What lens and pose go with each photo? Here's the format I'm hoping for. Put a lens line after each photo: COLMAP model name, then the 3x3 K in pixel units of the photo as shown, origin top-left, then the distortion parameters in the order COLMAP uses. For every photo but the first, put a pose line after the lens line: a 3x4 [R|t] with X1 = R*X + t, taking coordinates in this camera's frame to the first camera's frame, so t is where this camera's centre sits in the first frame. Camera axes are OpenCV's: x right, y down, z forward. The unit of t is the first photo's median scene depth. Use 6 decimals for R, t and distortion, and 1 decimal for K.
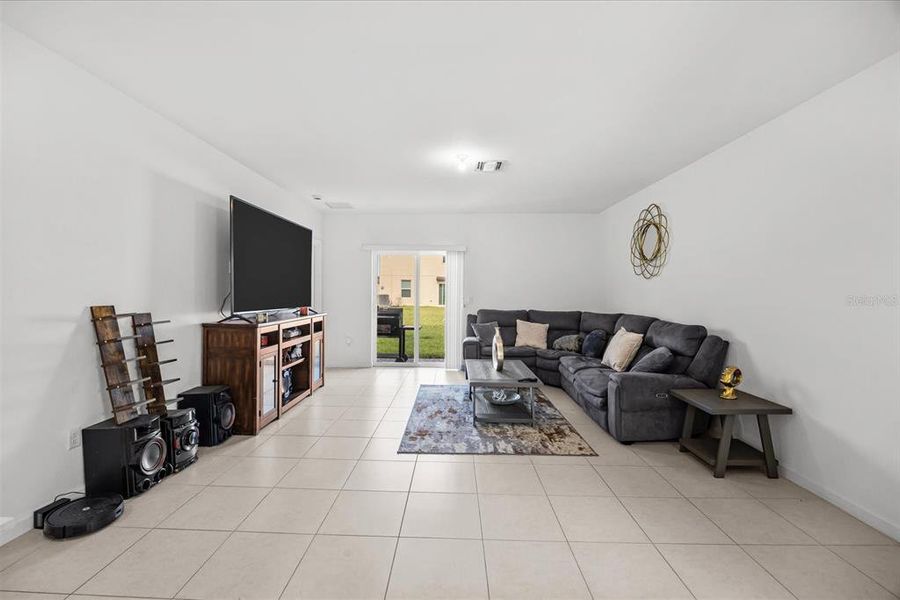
lens RADIAL K [[374.5, 0, 448.3], [0, 374.5, 291.7], [0, 0, 1]] dist [-0.011487, -0.000247]
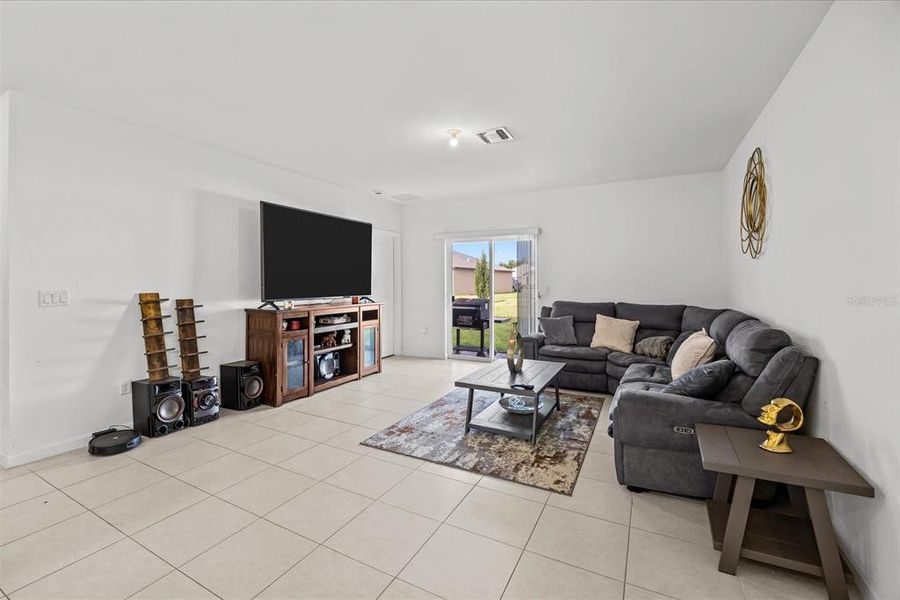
lens RADIAL K [[393.8, 0, 438.7], [0, 393.8, 276.5], [0, 0, 1]] dist [-0.018868, 0.000063]
pose [[0.888296, -0.013950, -0.459060, 0.431360], [0.007901, 0.999855, -0.015095, 0.004537], [0.459204, 0.009782, 0.888277, 0.137196]]
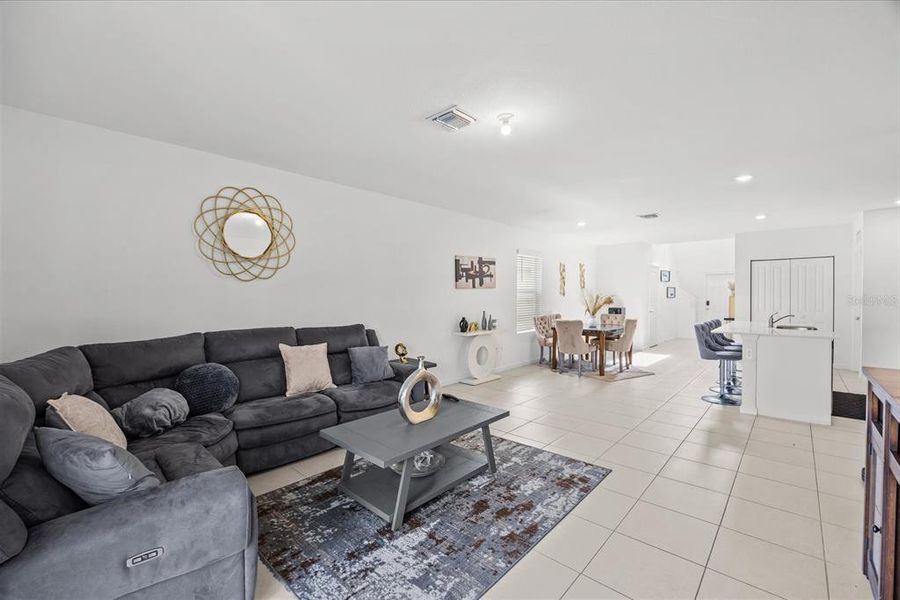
lens RADIAL K [[374.5, 0, 449.6], [0, 374.5, 298.1], [0, 0, 1]] dist [-0.011487, -0.000247]
pose [[-0.744154, -0.012165, 0.667897, -0.370197], [-0.004863, 0.999906, 0.012795, -0.015022], [-0.667990, 0.006274, -0.744144, 1.601499]]
